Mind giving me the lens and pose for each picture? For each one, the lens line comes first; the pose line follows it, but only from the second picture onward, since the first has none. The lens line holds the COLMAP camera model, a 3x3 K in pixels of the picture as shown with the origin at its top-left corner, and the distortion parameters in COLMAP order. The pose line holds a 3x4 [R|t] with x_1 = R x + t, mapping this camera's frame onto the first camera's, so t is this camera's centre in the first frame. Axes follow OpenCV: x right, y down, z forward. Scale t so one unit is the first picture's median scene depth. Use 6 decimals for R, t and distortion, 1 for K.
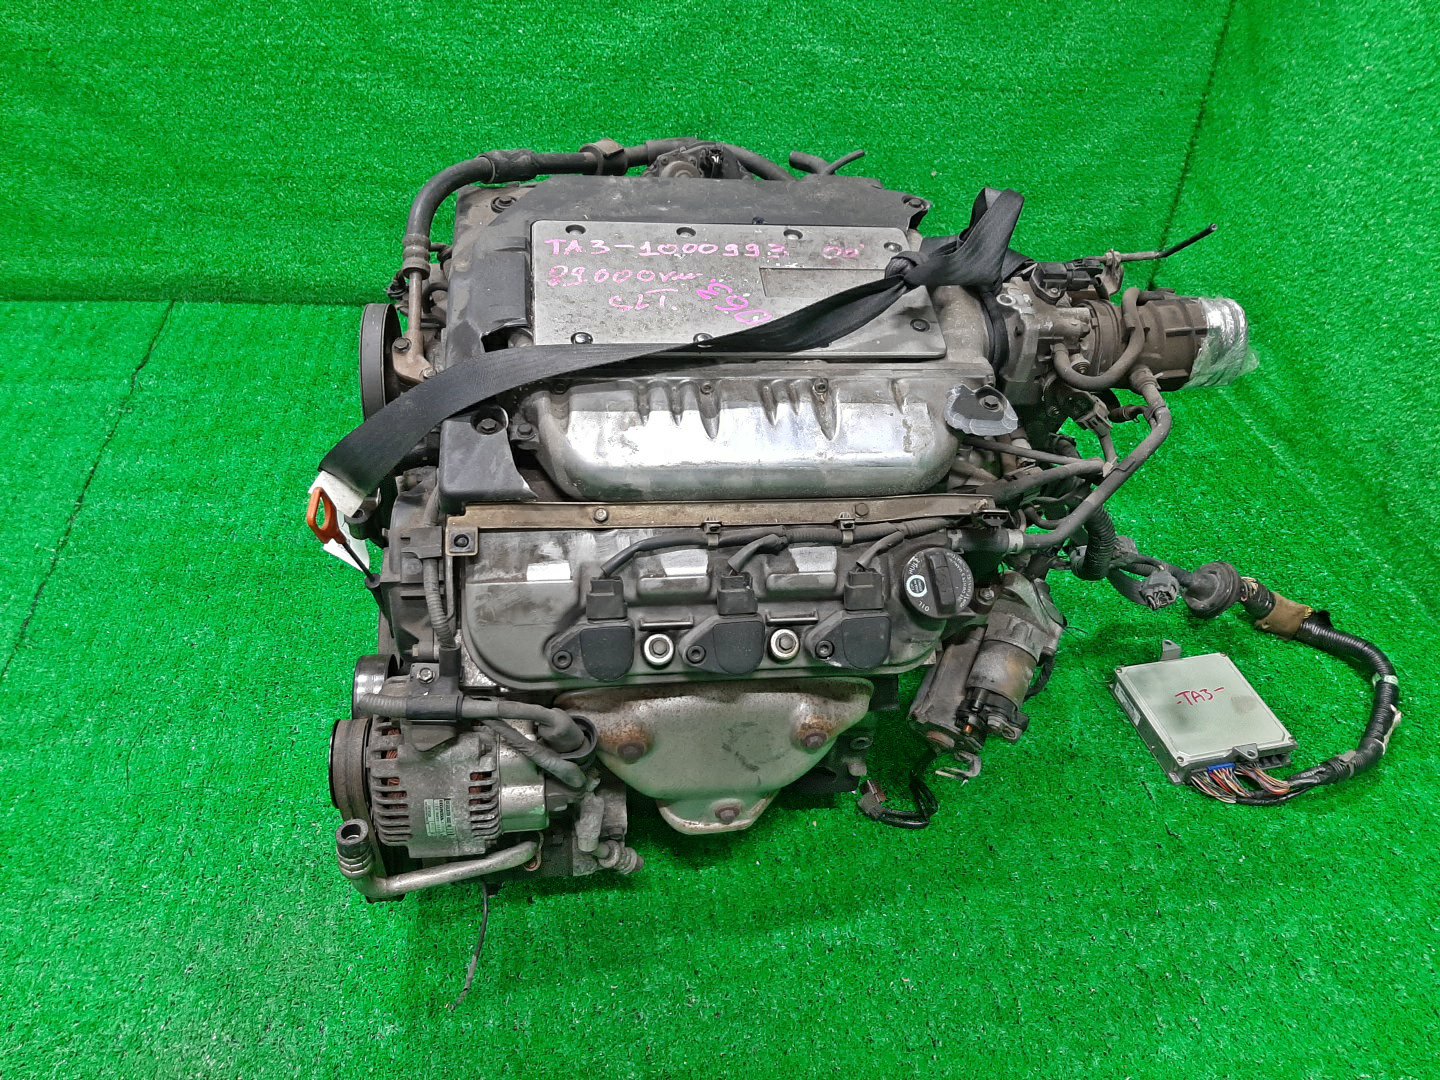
lens RADIAL K [[1122.0, 0, 720.0], [0, 1122.0, 540.0], [0, 0, 1]] dist [0.088925, -0.151045]
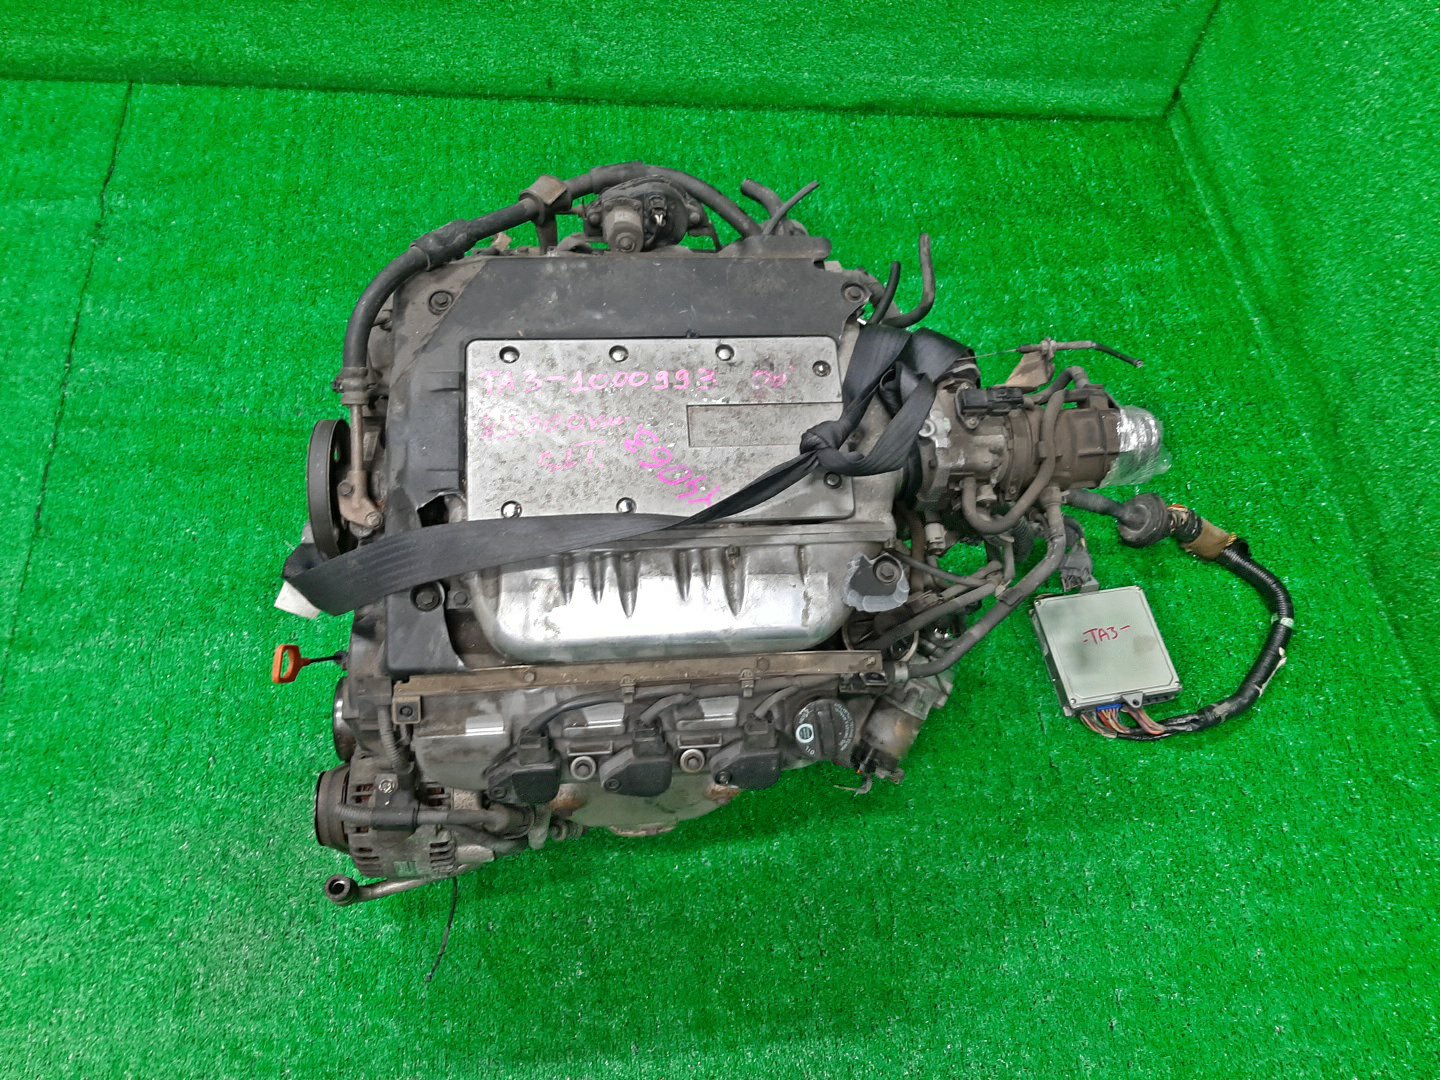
lens RADIAL K [[1122.0, 0, 720.0], [0, 1122.0, 540.0], [0, 0, 1]] dist [0.088925, -0.151045]
pose [[0.999060, 0.041956, -0.010921, 0.071260], [-0.035204, 0.932098, 0.360492, -0.433416], [0.025304, -0.359769, 0.932698, -0.008175]]
